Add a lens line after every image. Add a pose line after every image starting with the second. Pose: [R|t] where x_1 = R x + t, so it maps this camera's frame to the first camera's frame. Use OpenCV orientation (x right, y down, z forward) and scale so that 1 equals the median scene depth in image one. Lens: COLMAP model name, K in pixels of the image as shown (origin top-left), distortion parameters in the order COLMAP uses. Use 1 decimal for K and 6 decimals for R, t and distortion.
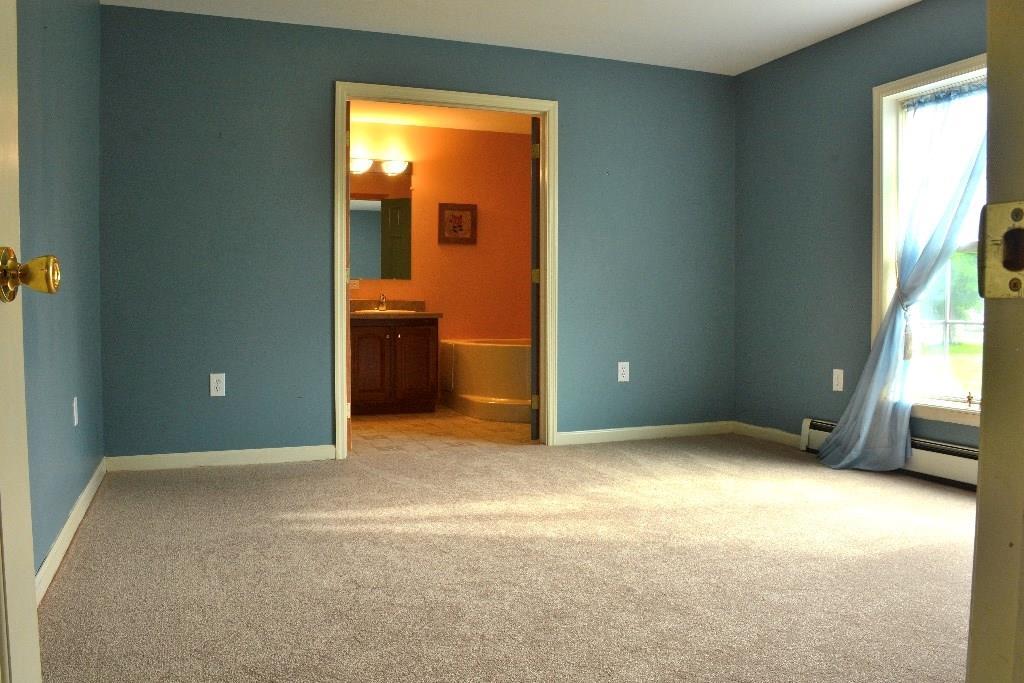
lens RADIAL K [[822.0, 0, 512.0], [0, 822.0, 341.5], [0, 0, 1]] dist [-0.008485, -0.000531]
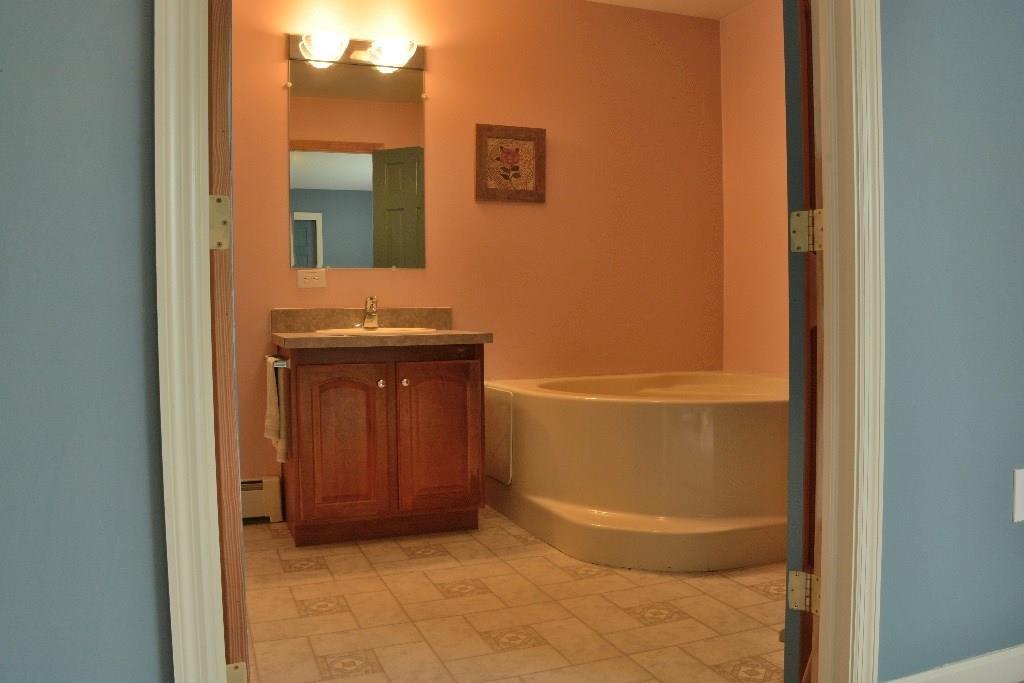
lens RADIAL K [[822.0, 0, 512.0], [0, 822.0, 341.5], [0, 0, 1]] dist [-0.008485, -0.000531]
pose [[0.999926, -0.012034, 0.001578, -0.069099], [0.012052, 0.999855, -0.012059, -0.021853], [-0.001433, 0.012078, 0.999926, 0.476932]]
